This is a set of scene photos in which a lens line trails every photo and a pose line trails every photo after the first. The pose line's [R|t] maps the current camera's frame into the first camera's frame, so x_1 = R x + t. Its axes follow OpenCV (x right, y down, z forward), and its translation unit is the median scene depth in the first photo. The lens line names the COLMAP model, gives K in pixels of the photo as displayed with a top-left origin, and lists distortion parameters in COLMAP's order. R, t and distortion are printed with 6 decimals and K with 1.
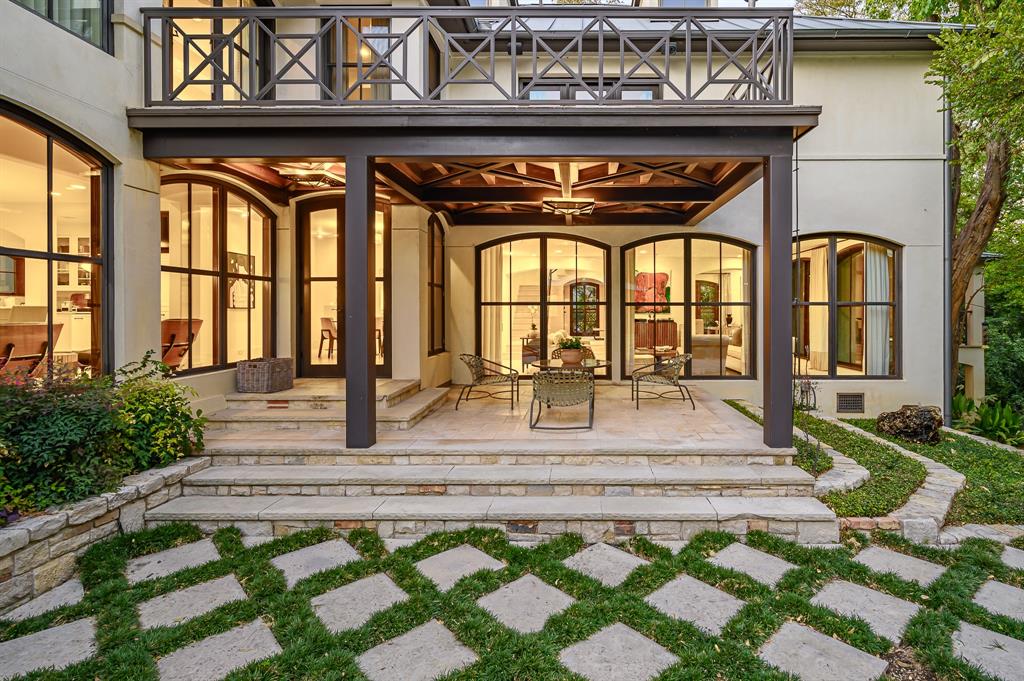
lens RADIAL K [[515.5, 0, 591.0], [0, 515.5, 307.0], [0, 0, 1]] dist [-0.000332, -0.000037]
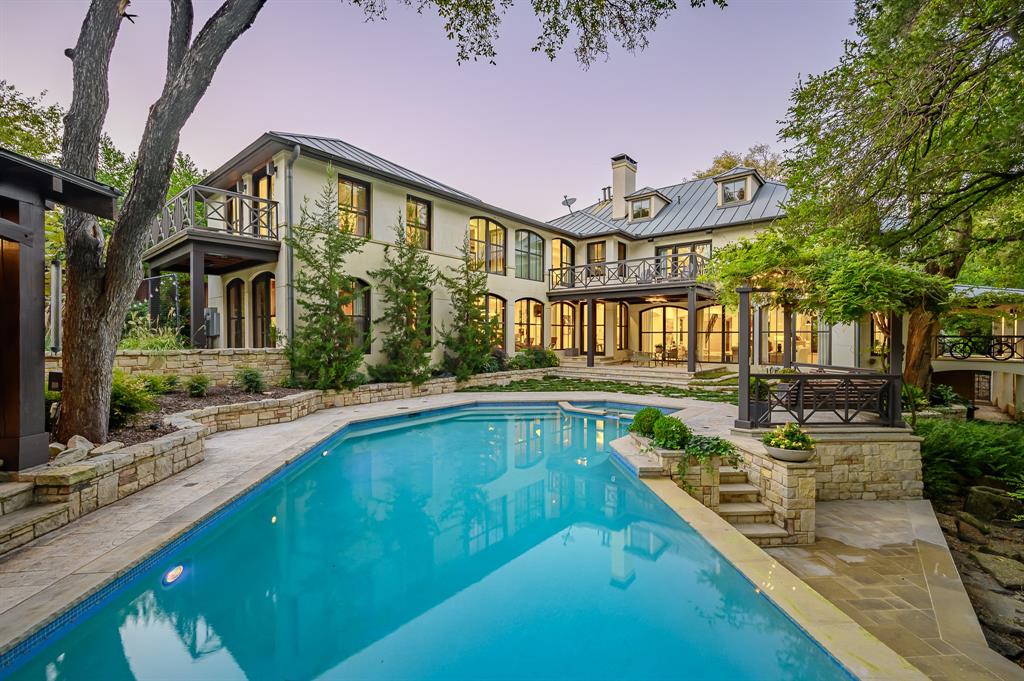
lens RADIAL K [[445.3, 0, 512.0], [0, 445.3, 340.5], [0, 0, 1]] dist [-0.002316, -0.000056]
pose [[0.750430, 0.002301, -0.660946, 1.185702], [0.004432, 0.999954, 0.008514, 0.017656], [0.660935, -0.009319, 0.750385, -1.723505]]
